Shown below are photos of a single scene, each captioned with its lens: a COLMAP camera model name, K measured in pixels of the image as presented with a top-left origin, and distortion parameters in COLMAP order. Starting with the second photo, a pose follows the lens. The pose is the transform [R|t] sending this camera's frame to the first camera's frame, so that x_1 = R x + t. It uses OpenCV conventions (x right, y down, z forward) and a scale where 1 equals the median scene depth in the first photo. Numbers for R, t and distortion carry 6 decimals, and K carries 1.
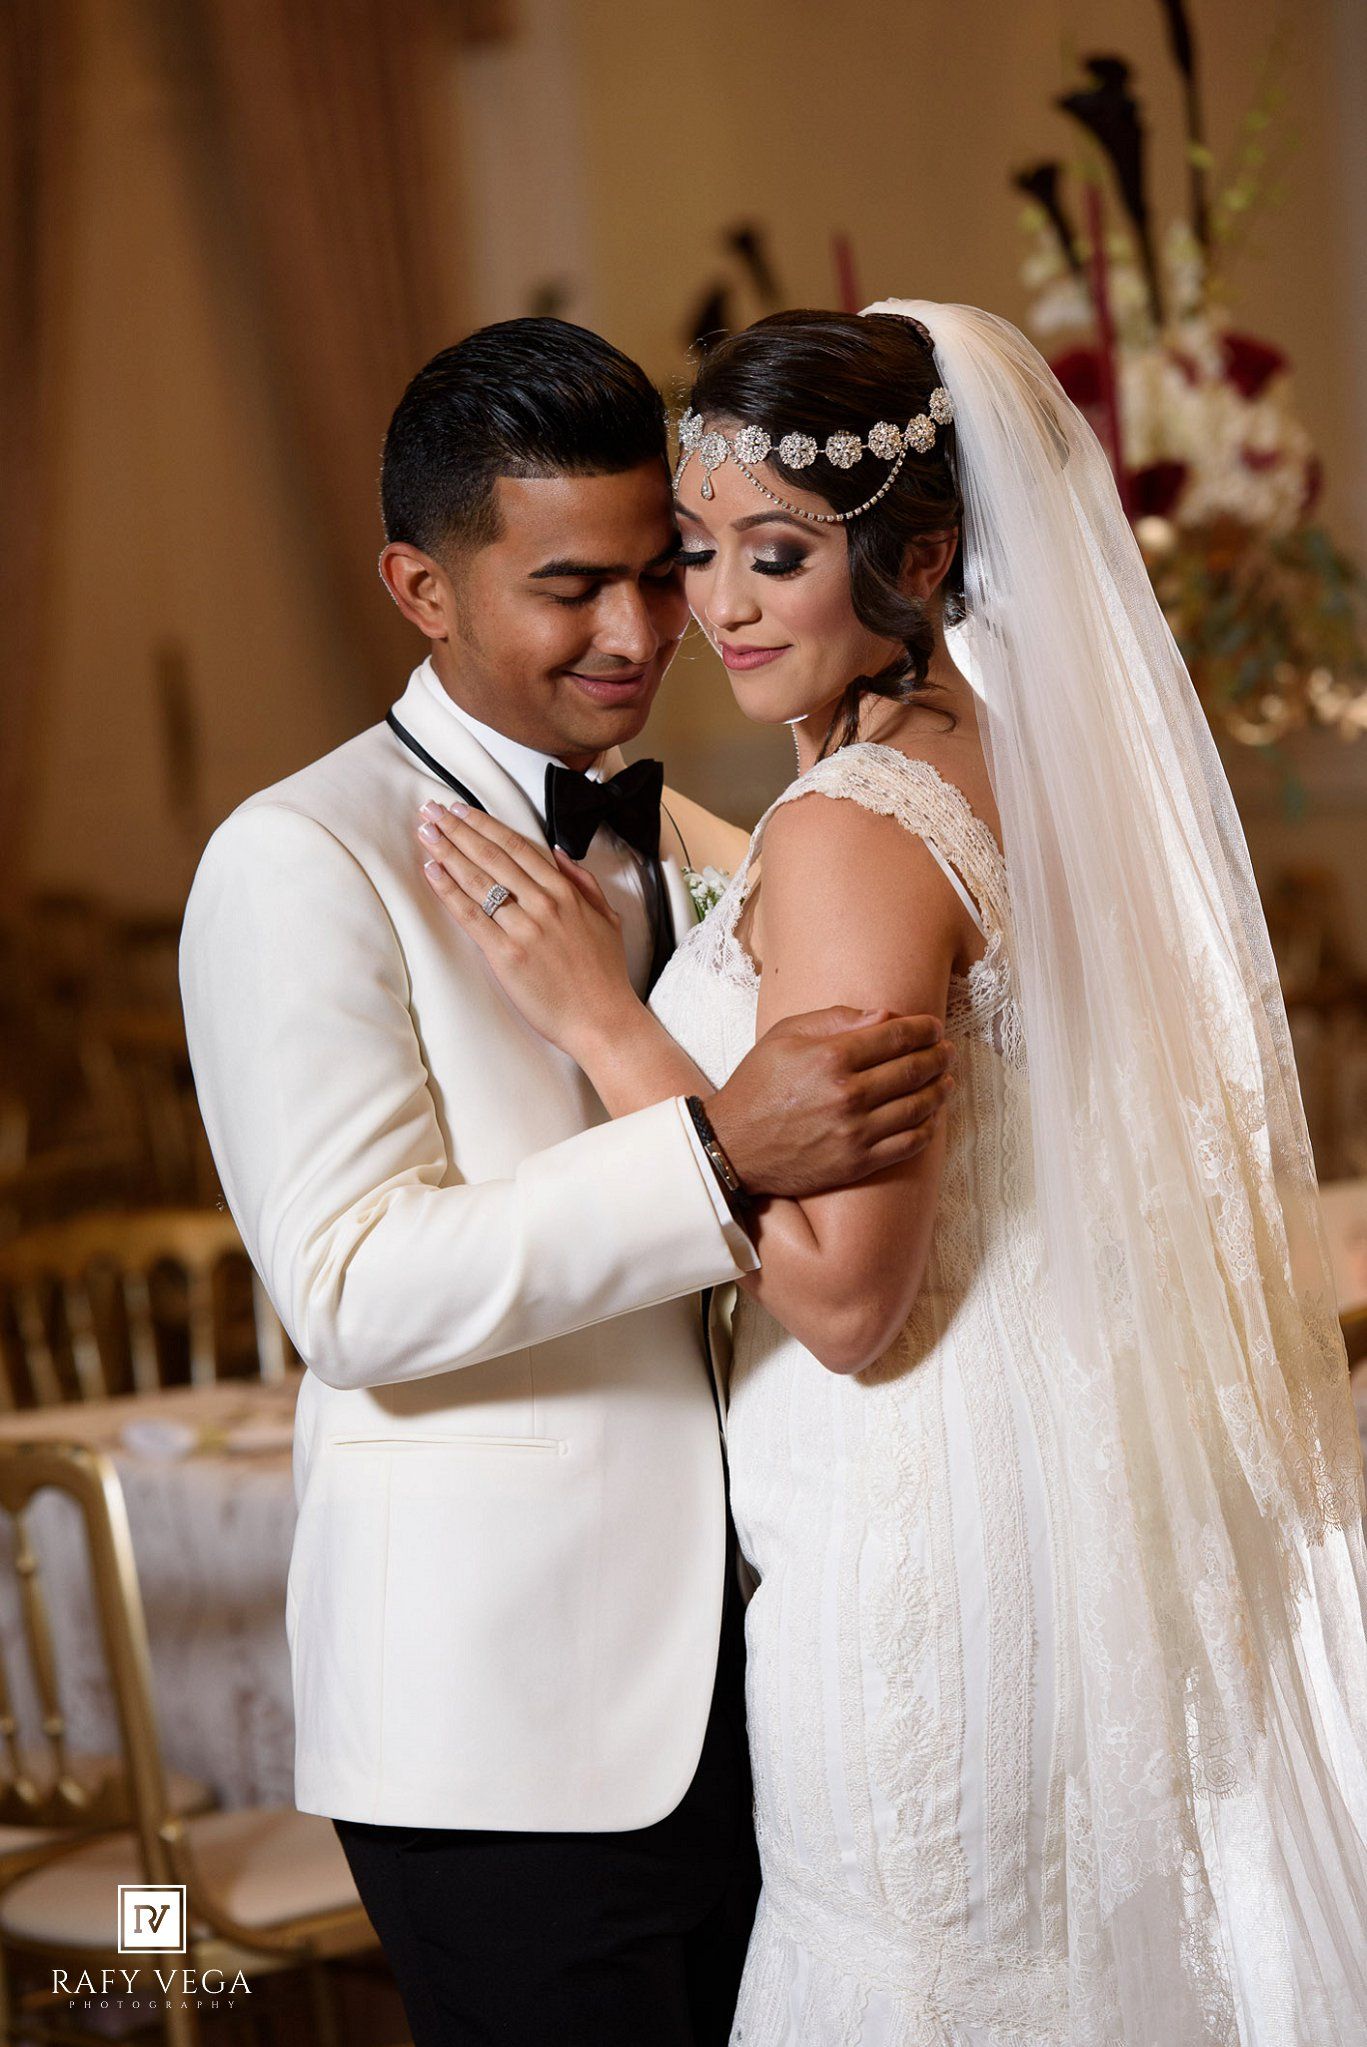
lens RADIAL K [[6740.1, 0, 736.4], [0, 6740.1, 972.0], [0, 0, 1]] dist [0.442874, 0.000000]
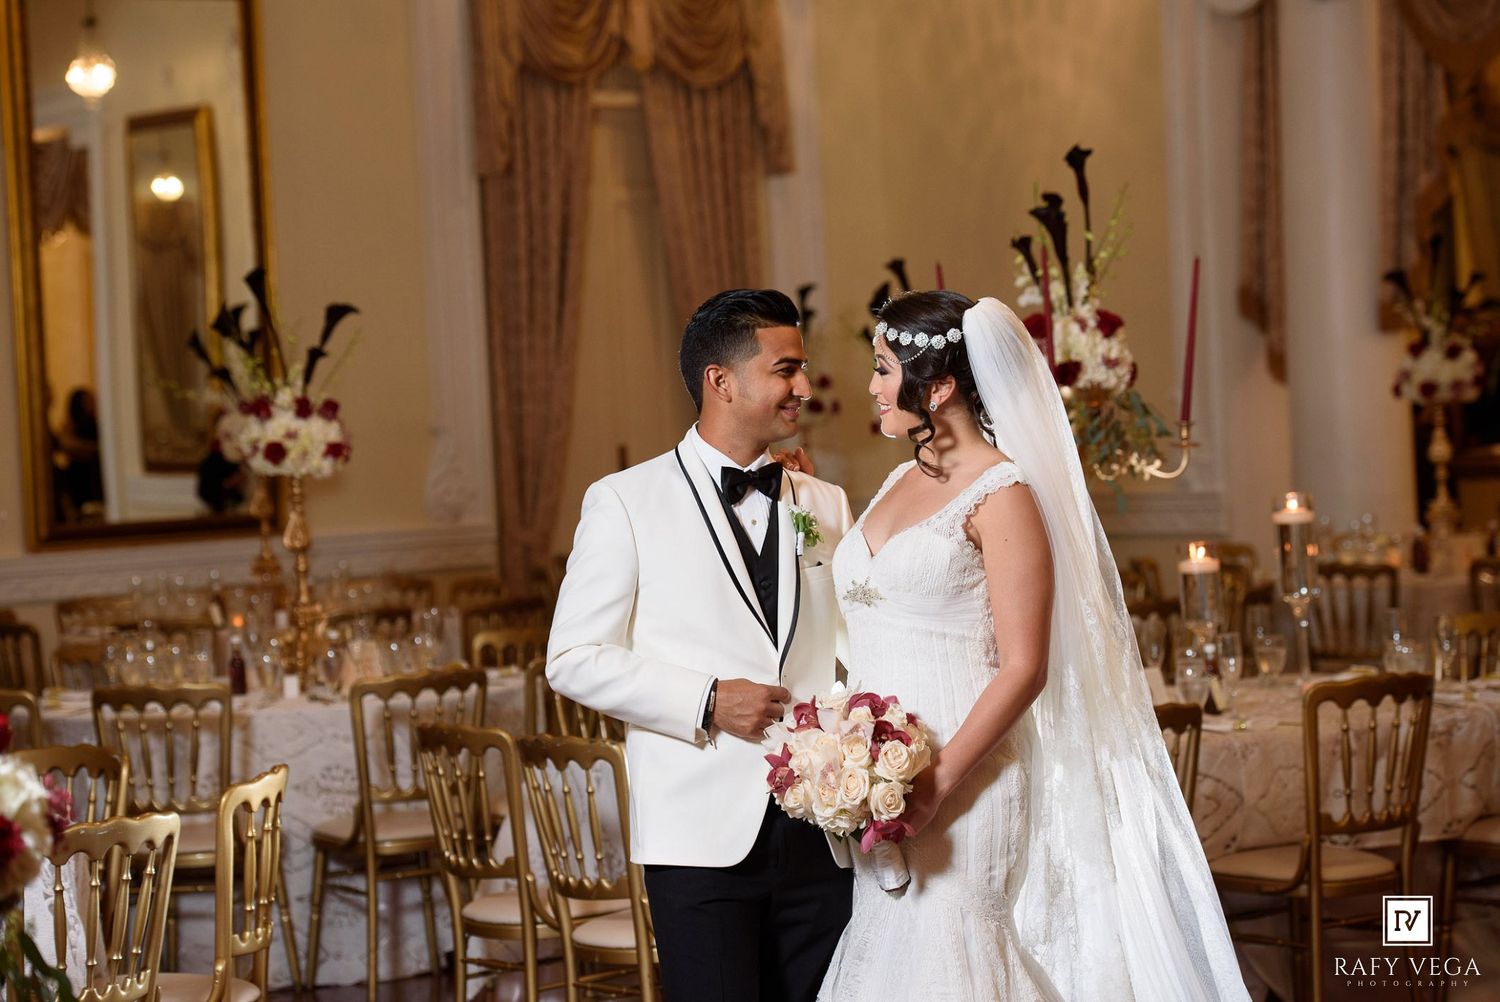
lens RADIAL K [[4027.6, 0, 753.6], [0, 4027.6, 480.2], [0, 0, 1]] dist [0.162644, 0.000000]
pose [[0.998593, 0.030623, -0.043303, 0.014466], [-0.033185, 0.997663, -0.059730, 0.054215], [0.041373, 0.061083, 0.997275, -0.413794]]
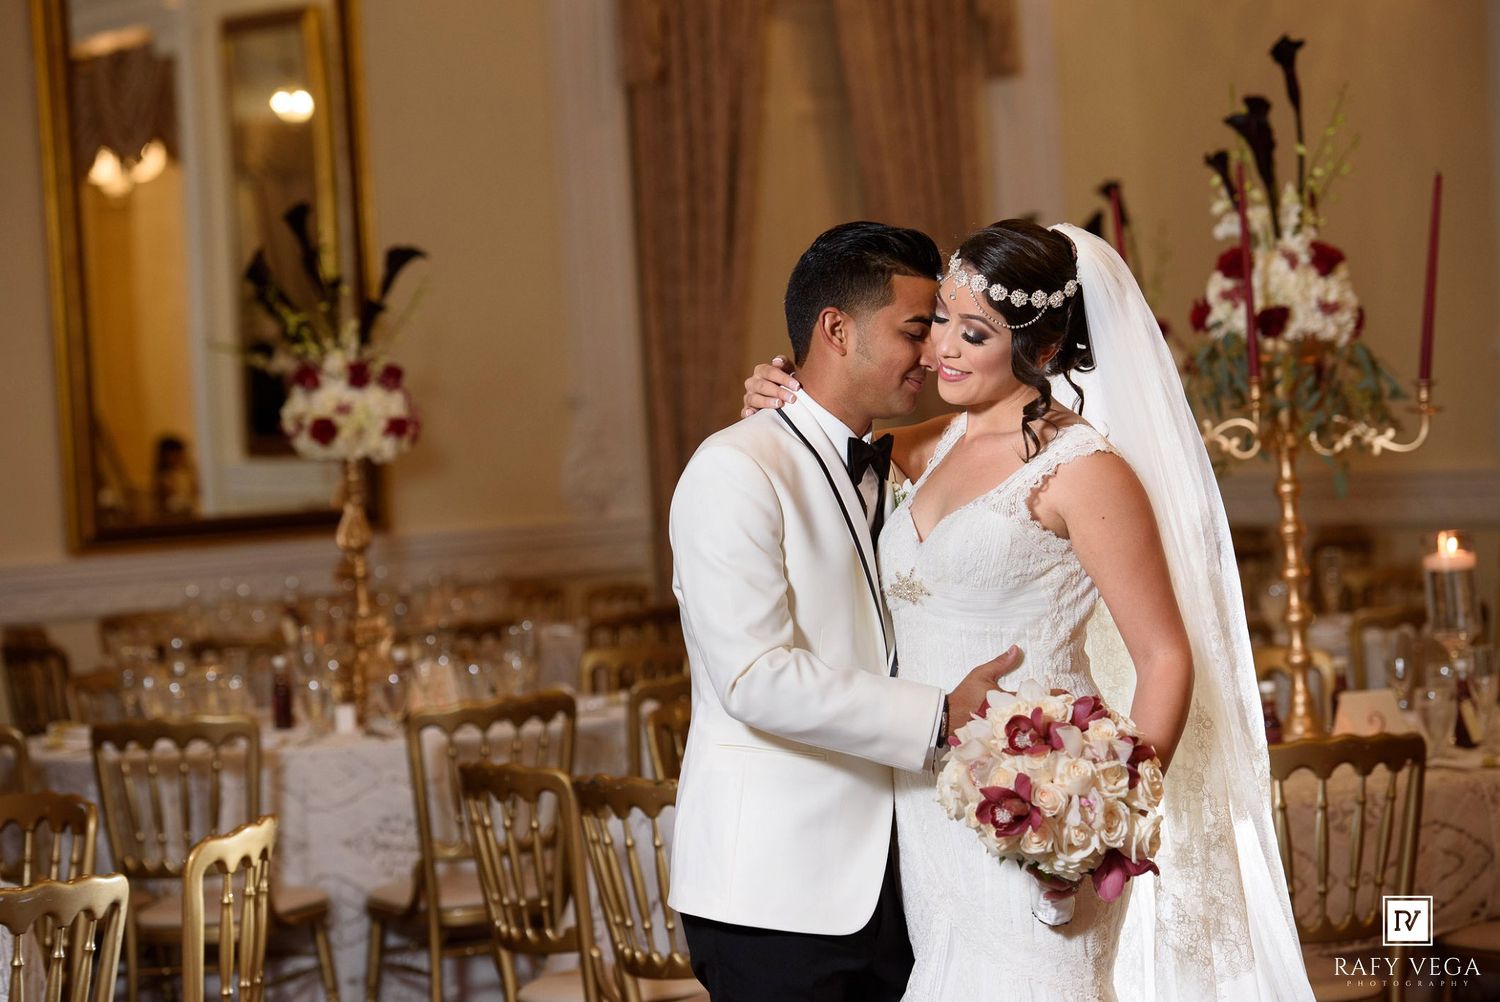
lens RADIAL K [[5020.5, 0, 748.1], [0, 5020.5, 482.8], [0, 0, 1]] dist [0.492800, 0.000000]
pose [[0.993819, 0.021779, -0.108859, 0.070640], [-0.027725, 0.998188, -0.053412, 0.053582], [0.107499, 0.056100, 0.992621, -0.421012]]
